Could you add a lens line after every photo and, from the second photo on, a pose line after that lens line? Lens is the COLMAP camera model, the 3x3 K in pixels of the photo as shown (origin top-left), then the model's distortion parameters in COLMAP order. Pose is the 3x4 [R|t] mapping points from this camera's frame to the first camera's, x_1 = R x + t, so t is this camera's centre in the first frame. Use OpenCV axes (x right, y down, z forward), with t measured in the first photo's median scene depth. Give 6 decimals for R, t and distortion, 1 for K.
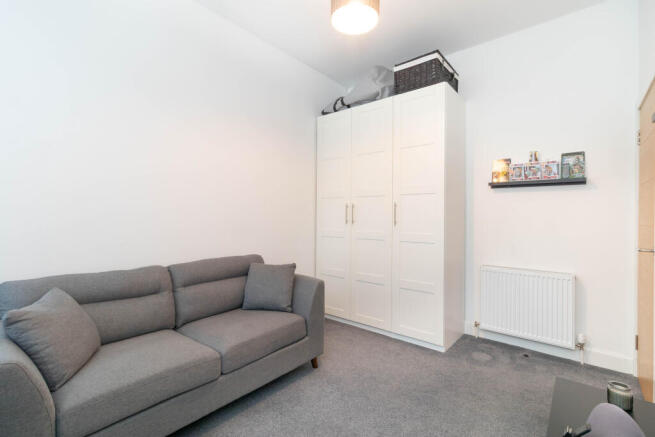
lens RADIAL K [[298.7, 0, 328.3], [0, 298.7, 215.5], [0, 0, 1]] dist [0.002079, -0.000397]
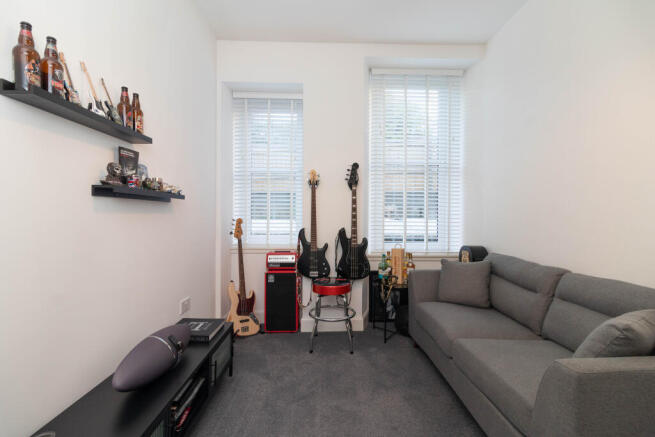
lens RADIAL K [[298.7, 0, 328.3], [0, 298.7, 215.5], [0, 0, 1]] dist [0.002079, -0.000397]
pose [[-0.740514, -0.009156, -0.671979, 0.522719], [-0.004931, 0.999954, -0.008190, 0.028927], [0.672023, -0.002751, -0.740525, 1.219793]]
